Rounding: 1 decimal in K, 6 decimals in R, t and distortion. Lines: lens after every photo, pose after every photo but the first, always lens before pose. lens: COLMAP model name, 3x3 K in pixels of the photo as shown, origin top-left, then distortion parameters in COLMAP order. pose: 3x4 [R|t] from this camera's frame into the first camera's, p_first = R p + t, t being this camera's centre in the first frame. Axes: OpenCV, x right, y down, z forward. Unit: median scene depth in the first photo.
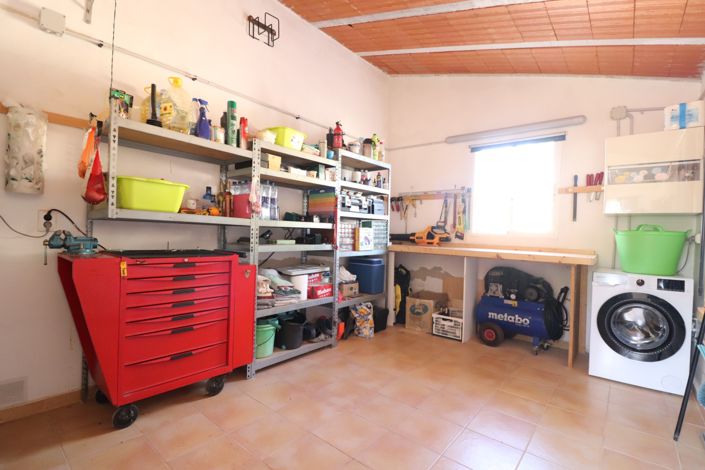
lens RADIAL K [[324.8, 0, 354.9], [0, 324.8, 236.1], [0, 0, 1]] dist [-0.019269, -0.000018]
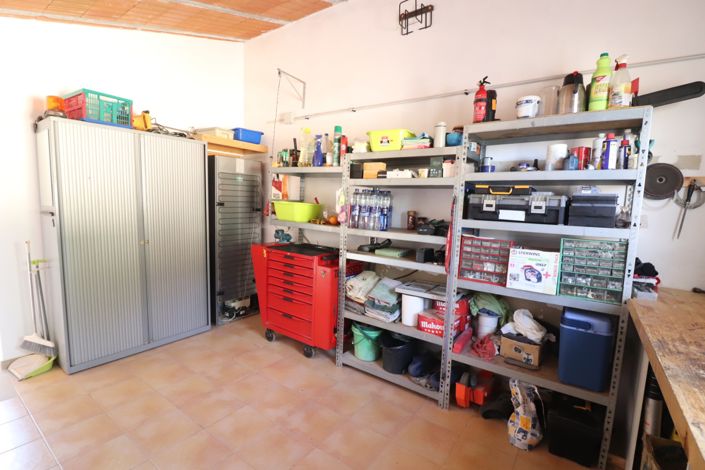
lens RADIAL K [[334.5, 0, 350.5], [0, 334.5, 233.0], [0, 0, 1]] dist [-0.001782, -0.000152]
pose [[0.061549, 0.074059, -0.995353, 0.737496], [-0.045345, 0.996421, 0.071335, -0.104511], [0.997073, 0.040744, 0.064687, 0.849253]]
